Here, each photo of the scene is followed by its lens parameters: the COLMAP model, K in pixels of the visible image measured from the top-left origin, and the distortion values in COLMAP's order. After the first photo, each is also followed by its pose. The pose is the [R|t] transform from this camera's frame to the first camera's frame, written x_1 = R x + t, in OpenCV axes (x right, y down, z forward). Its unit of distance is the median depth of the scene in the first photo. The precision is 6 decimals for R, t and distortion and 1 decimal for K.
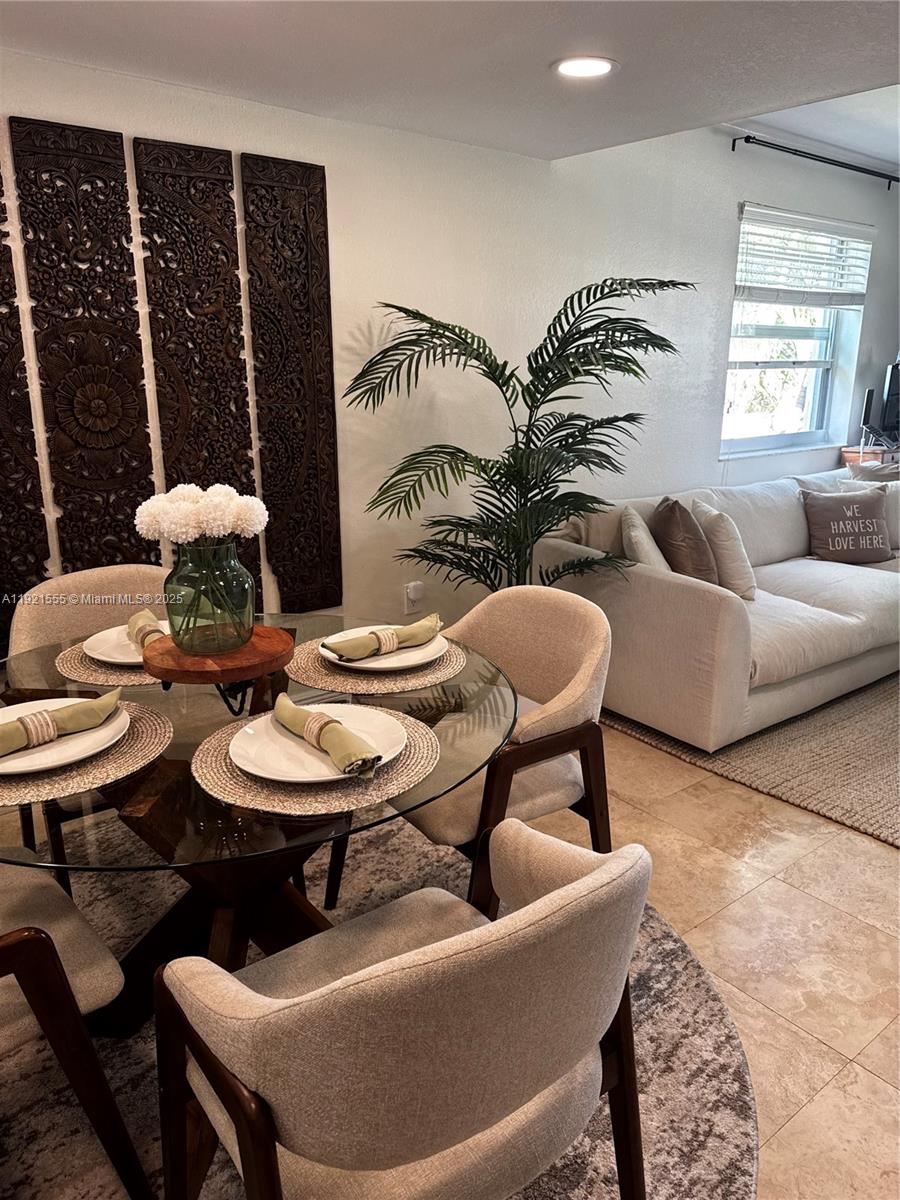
lens RADIAL K [[857.2, 0, 453.6], [0, 857.2, 603.3], [0, 0, 1]] dist [0.014540, -0.015239]
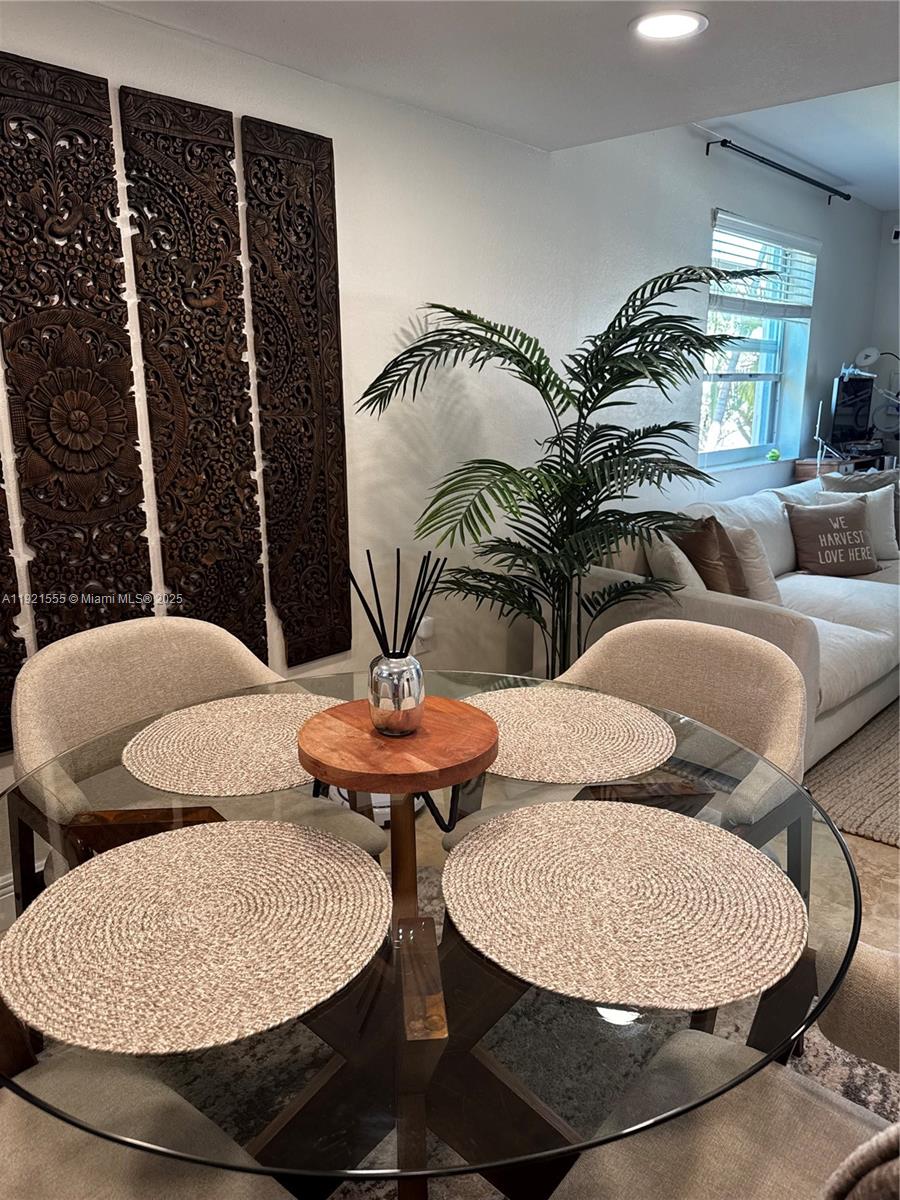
lens RADIAL K [[857.2, 0, 447.6], [0, 857.2, 598.2], [0, 0, 1]] dist [0.014540, -0.015239]
pose [[0.987559, -0.044561, 0.150806, -0.187565], [0.049799, 0.998274, -0.031134, -0.020540], [-0.149158, 0.038256, 0.988073, 0.157194]]
